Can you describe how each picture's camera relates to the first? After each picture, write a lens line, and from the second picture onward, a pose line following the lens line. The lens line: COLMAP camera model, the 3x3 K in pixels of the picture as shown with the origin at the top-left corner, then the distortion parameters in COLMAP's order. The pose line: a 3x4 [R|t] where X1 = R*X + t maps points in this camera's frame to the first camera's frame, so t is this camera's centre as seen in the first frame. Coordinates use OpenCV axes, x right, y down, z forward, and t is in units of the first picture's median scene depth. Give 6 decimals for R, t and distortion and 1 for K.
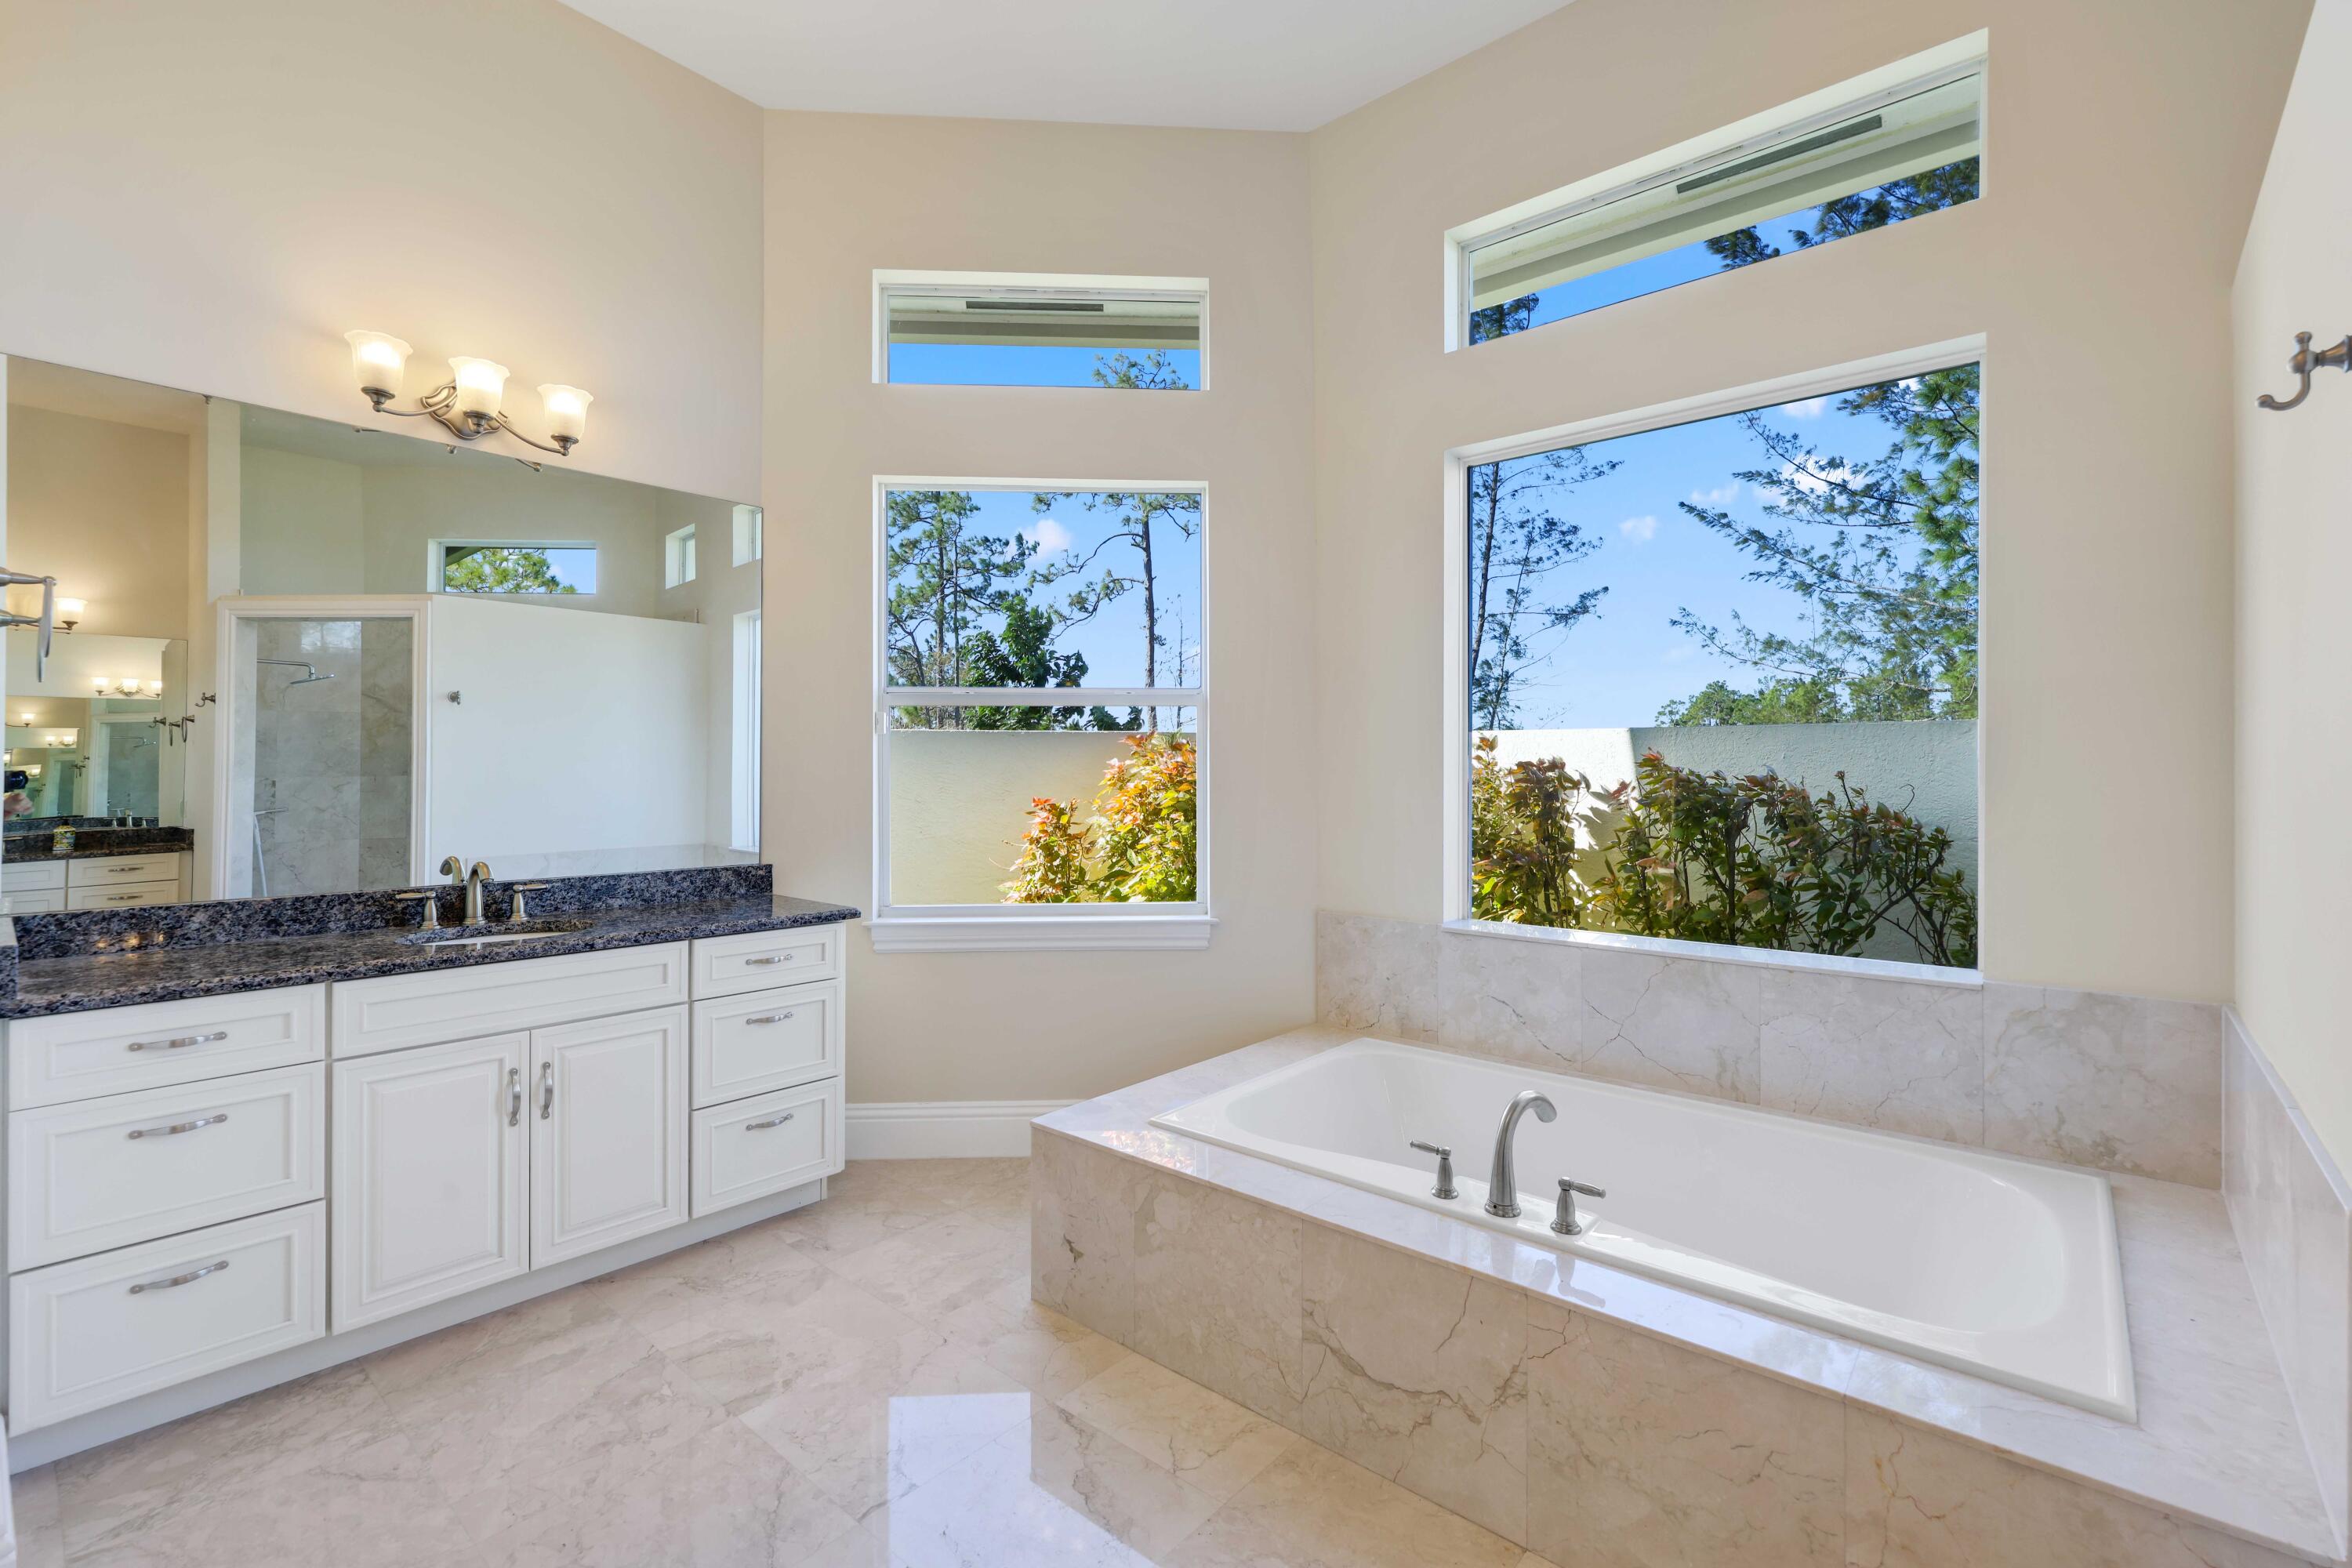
lens RADIAL K [[1022.7, 0, 1183.7], [0, 1022.7, 771.1], [0, 0, 1]] dist [0.008938, -0.000306]
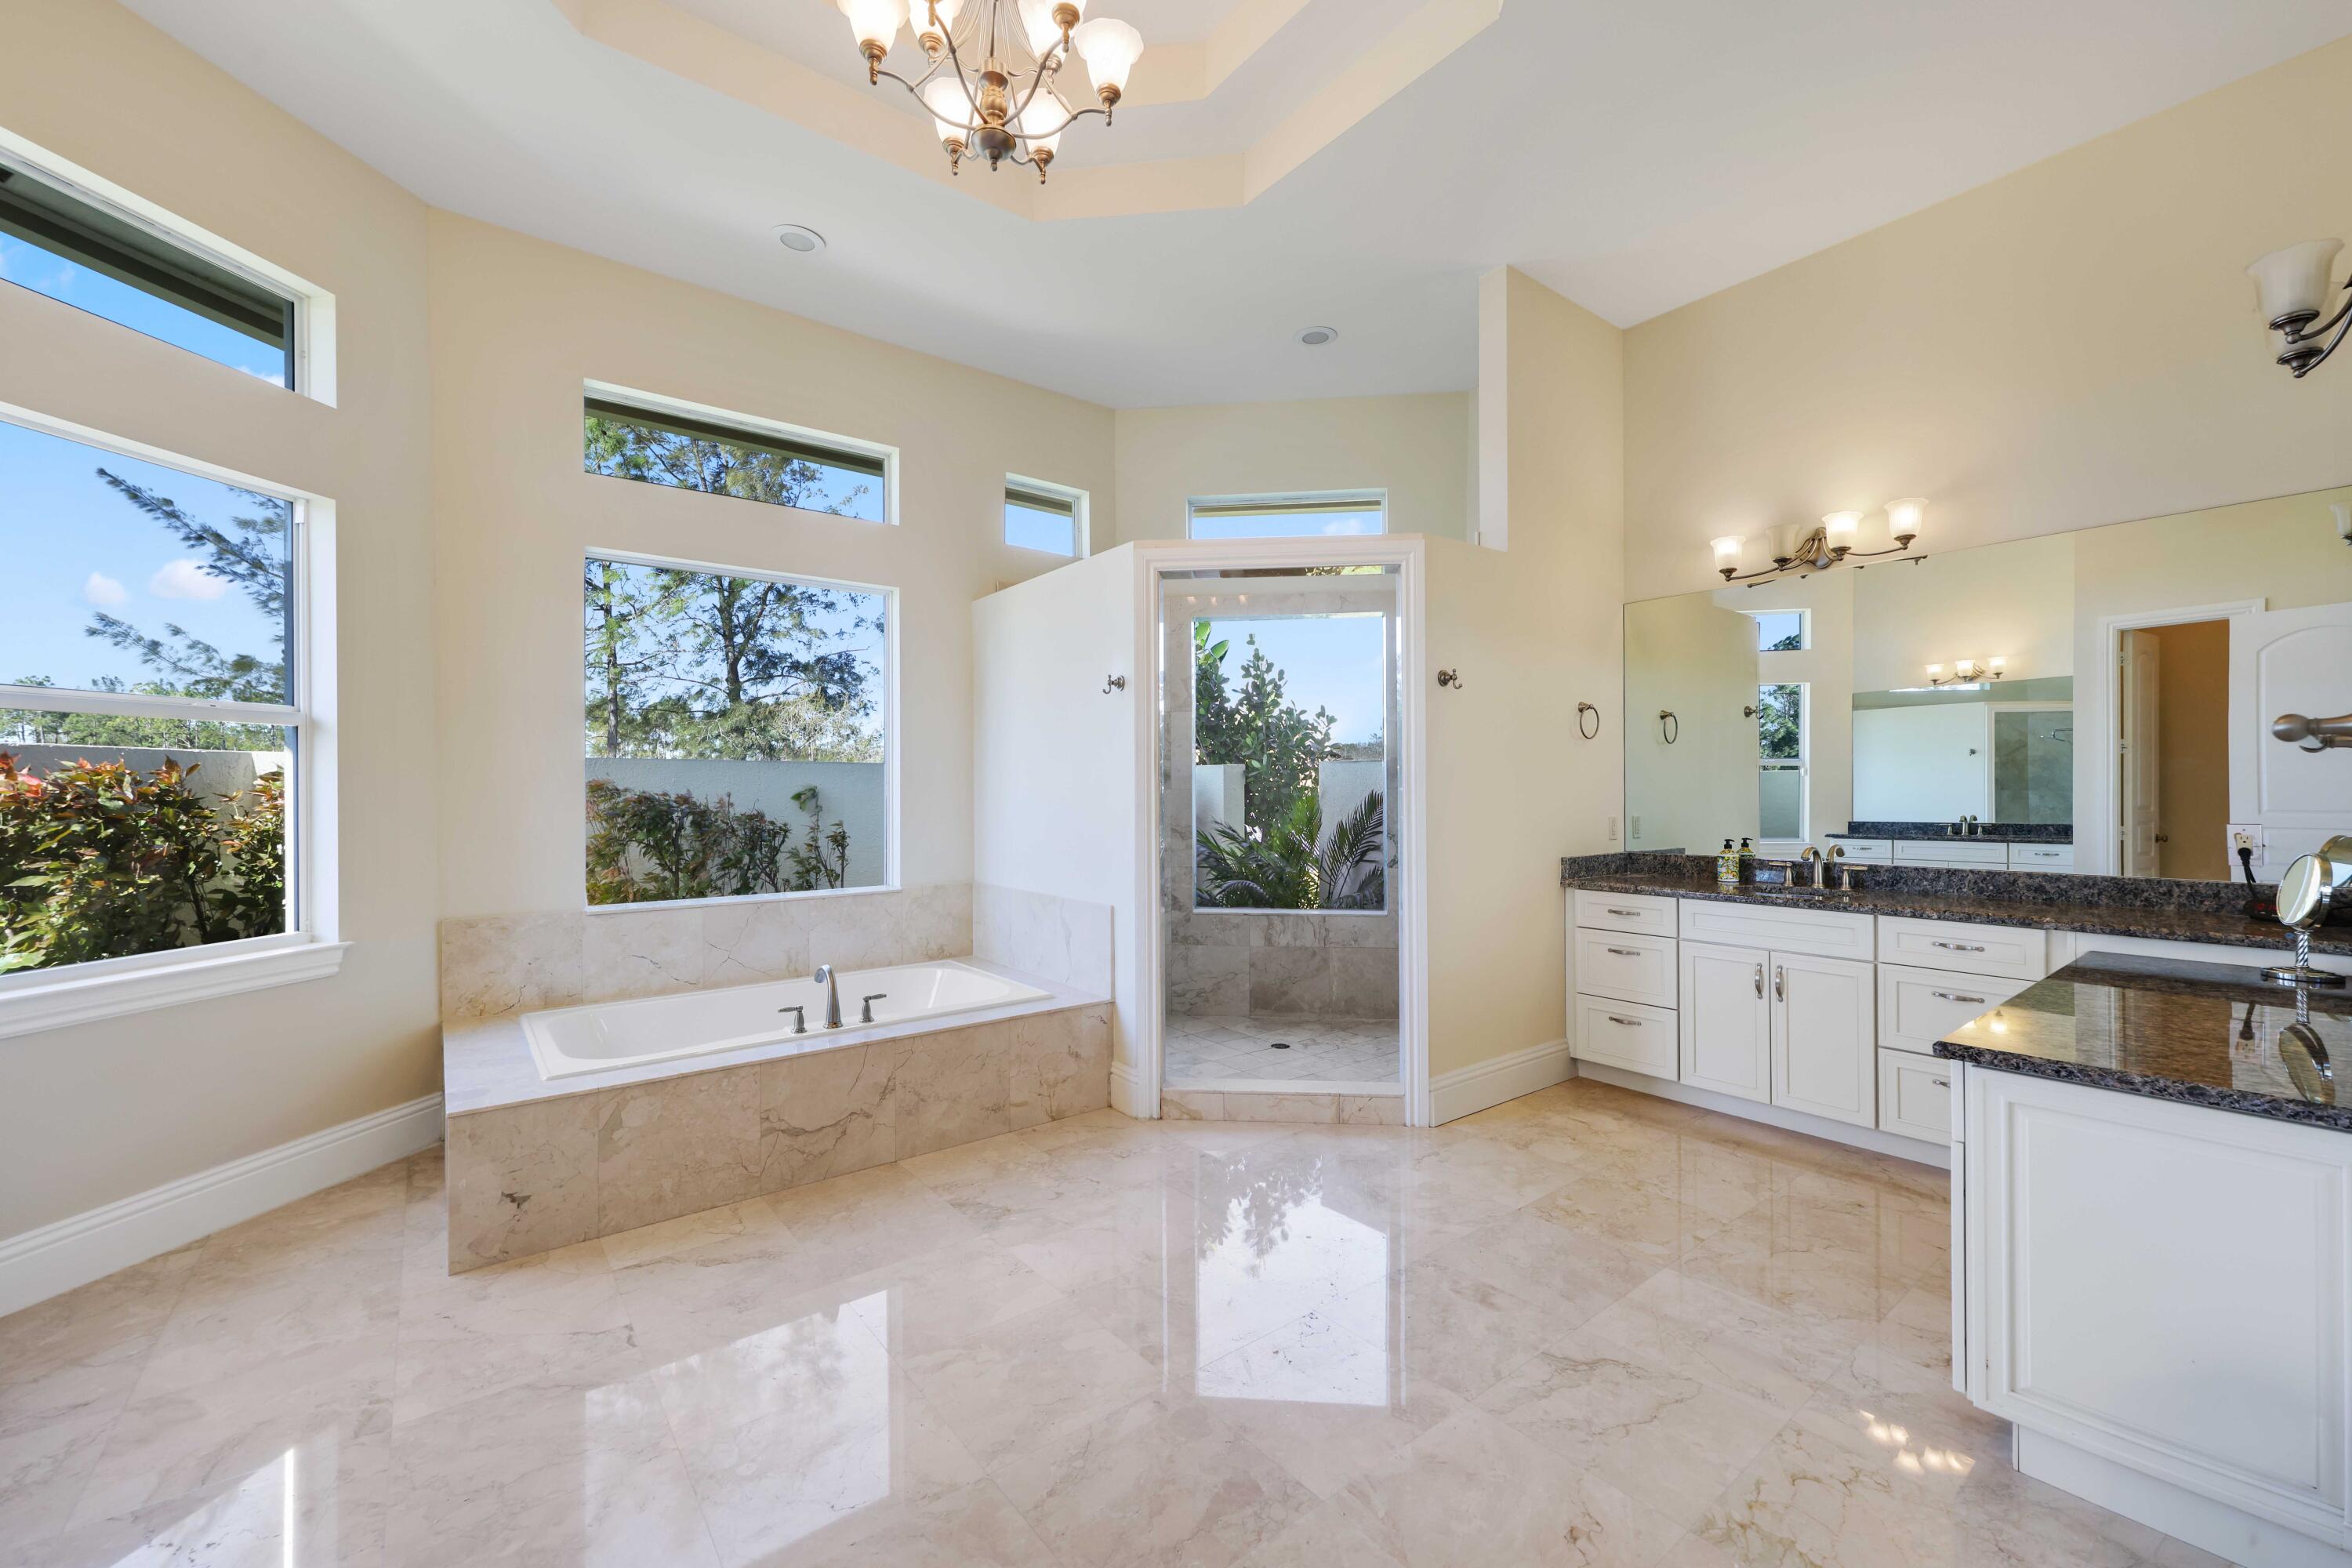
lens RADIAL K [[942.3, 0, 1182.3], [0, 942.3, 786.4], [0, 0, 1]] dist [0.000700, 0.000053]
pose [[0.184475, 0.003326, 0.982832, -1.032495], [0.004792, 0.999979, -0.004283, 0.001353], [-0.982825, 0.005500, 0.184455, 0.045475]]
